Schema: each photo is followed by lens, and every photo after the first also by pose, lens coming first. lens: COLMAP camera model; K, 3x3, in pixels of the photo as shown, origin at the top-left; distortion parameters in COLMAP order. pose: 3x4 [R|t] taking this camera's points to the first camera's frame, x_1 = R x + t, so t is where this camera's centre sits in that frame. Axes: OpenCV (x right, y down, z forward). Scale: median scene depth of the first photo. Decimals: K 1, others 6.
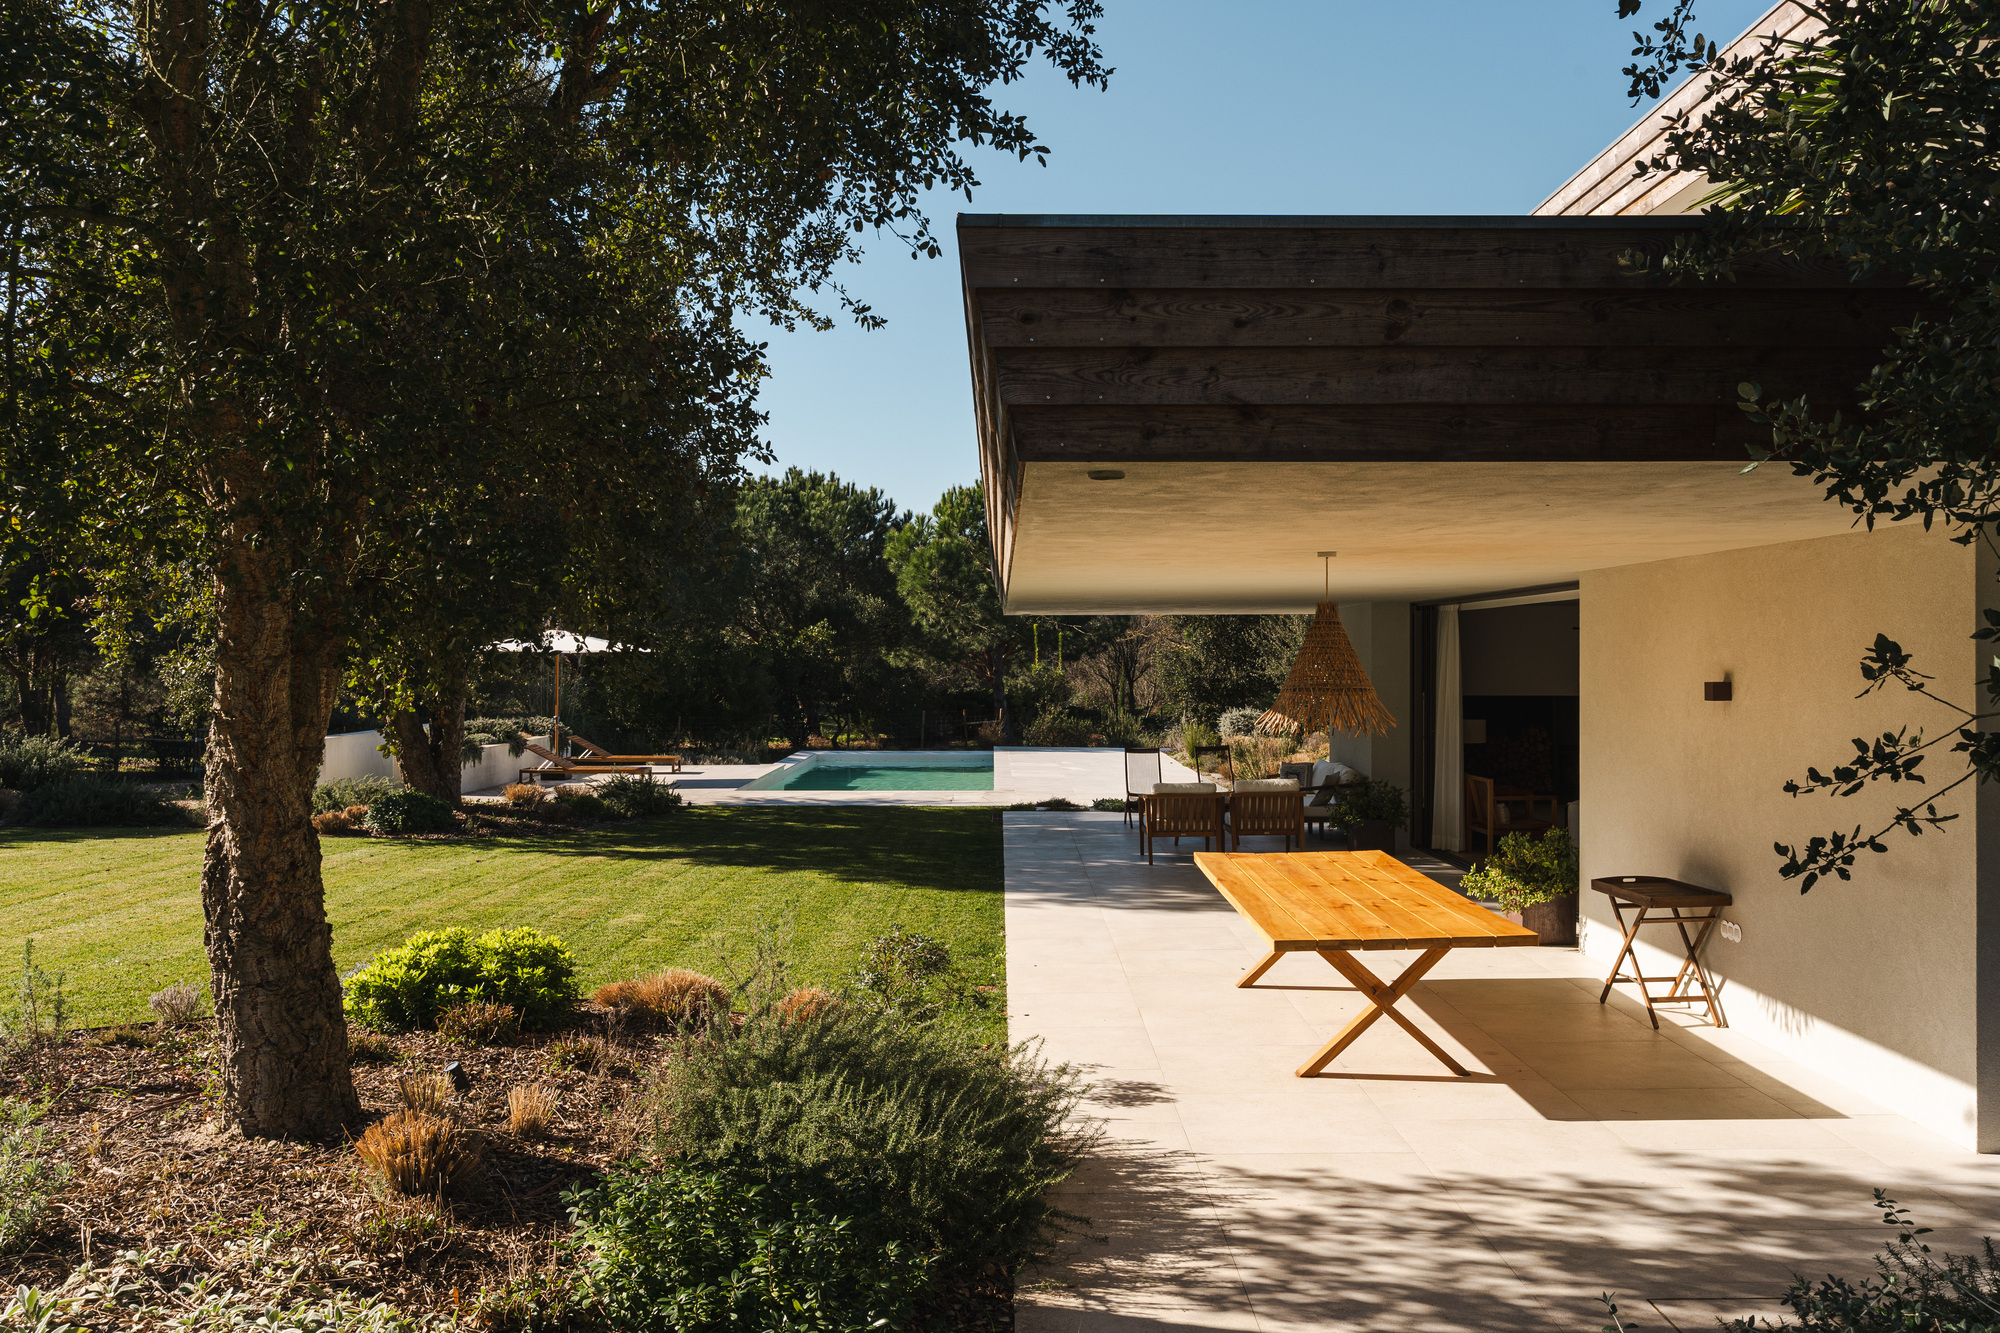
lens RADIAL K [[1605.5, 0, 997.3], [0, 1605.5, 662.4], [0, 0, 1]] dist [-0.007043, -0.000543]
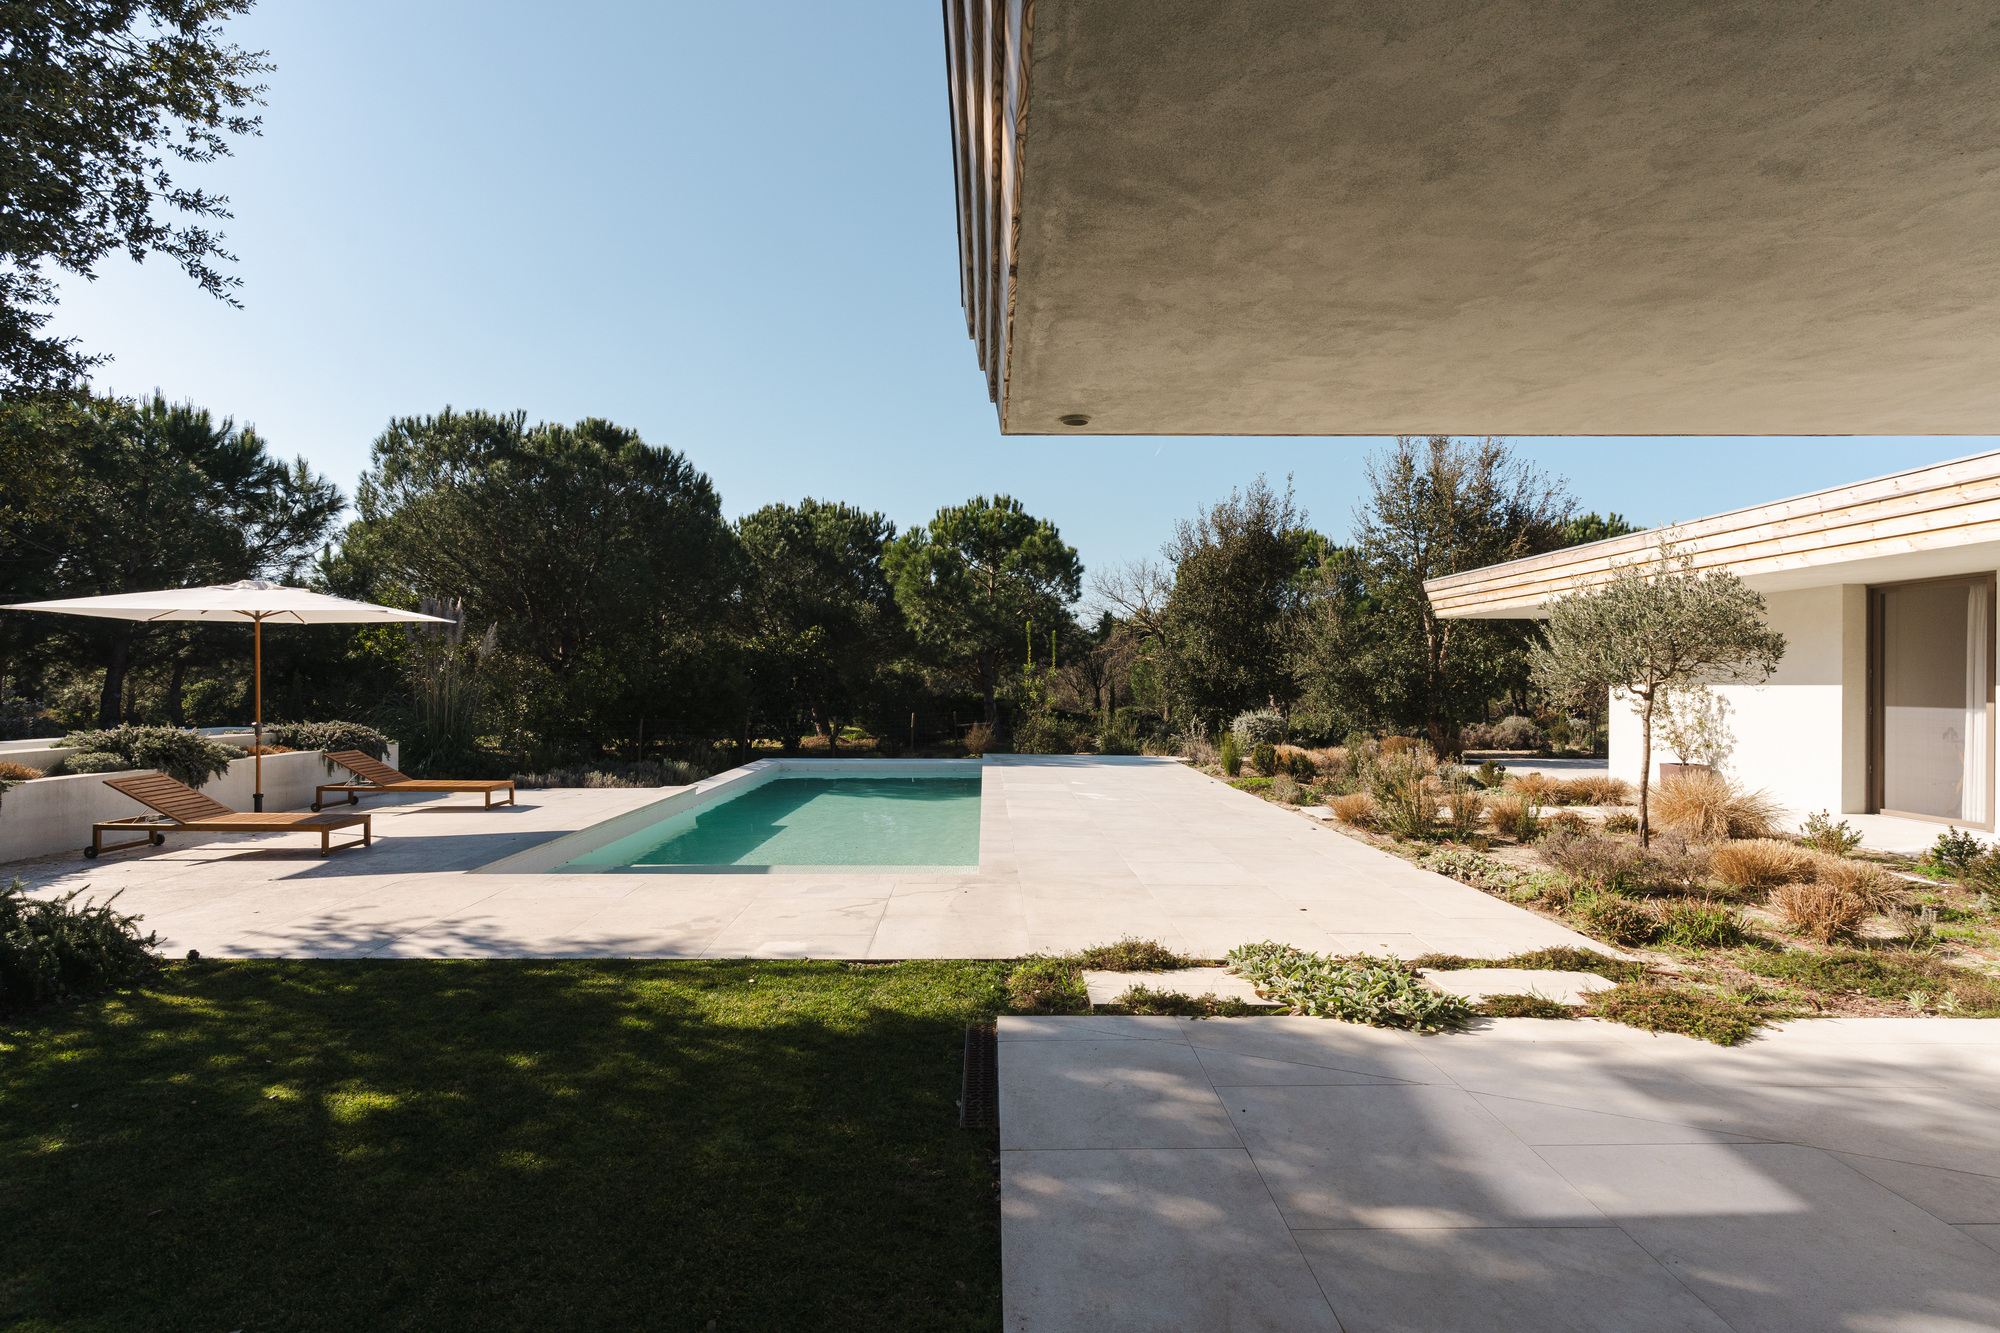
lens RADIAL K [[978.3, 0, 994.2], [0, 978.3, 664.4], [0, 0, 1]] dist [0.003589, 0.001835]
pose [[0.999974, 0.003090, 0.006478, 0.000449], [-0.002971, 0.999827, -0.018388, 0.010135], [-0.006534, 0.018369, 0.999810, 0.353158]]
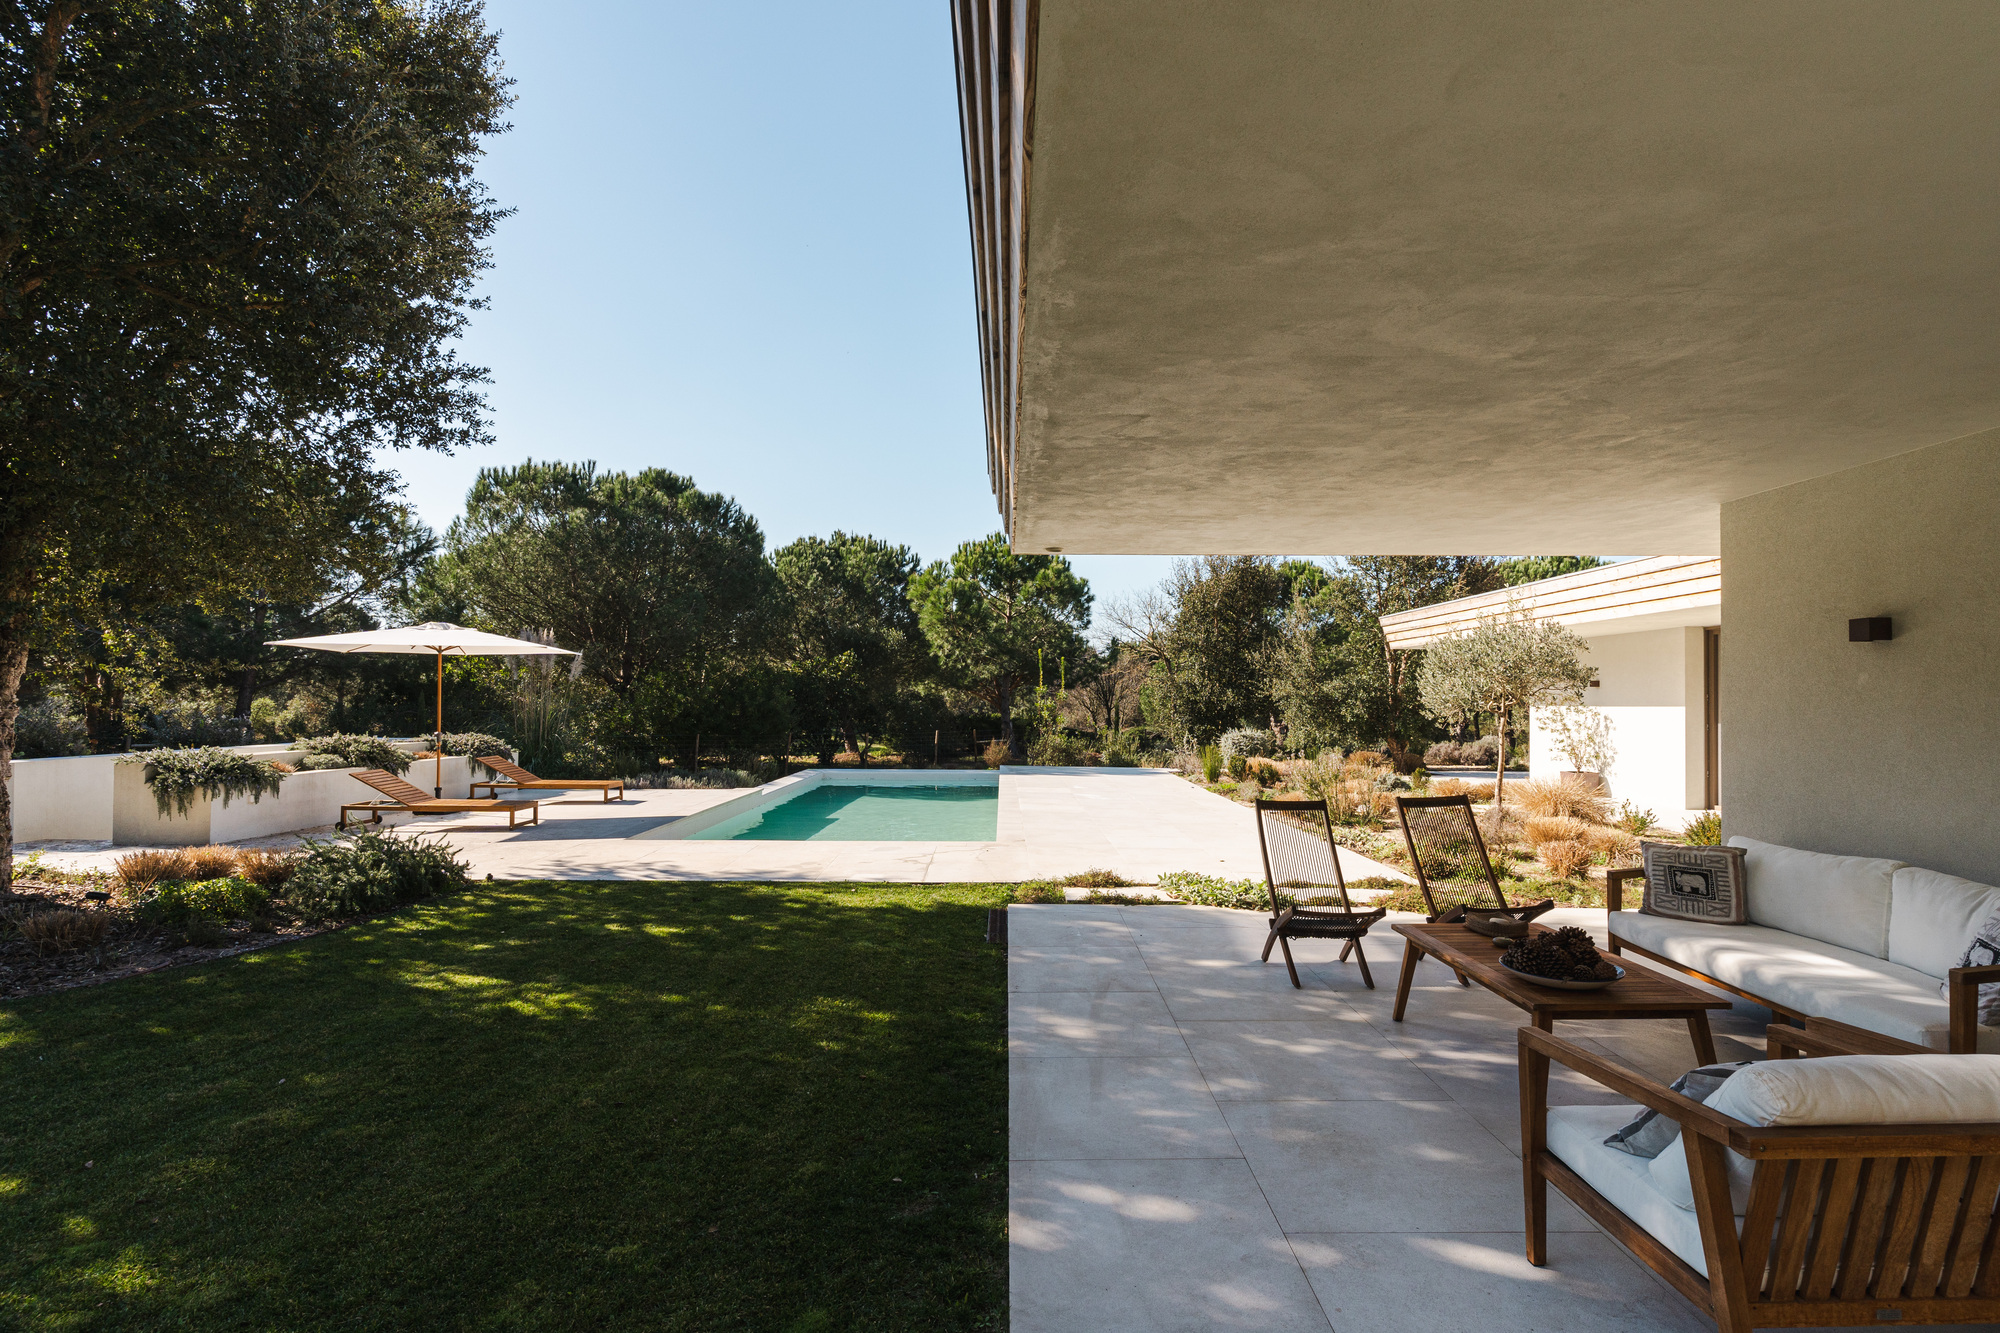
lens RADIAL K [[978.3, 0, 1010.5], [0, 978.3, 682.2], [0, 0, 1]] dist [0.003589, 0.001835]
pose [[0.999969, 0.005889, 0.005298, 0.000762], [-0.005773, 0.999748, -0.021680, 0.010280], [-0.005424, 0.021649, 0.999751, 0.294893]]
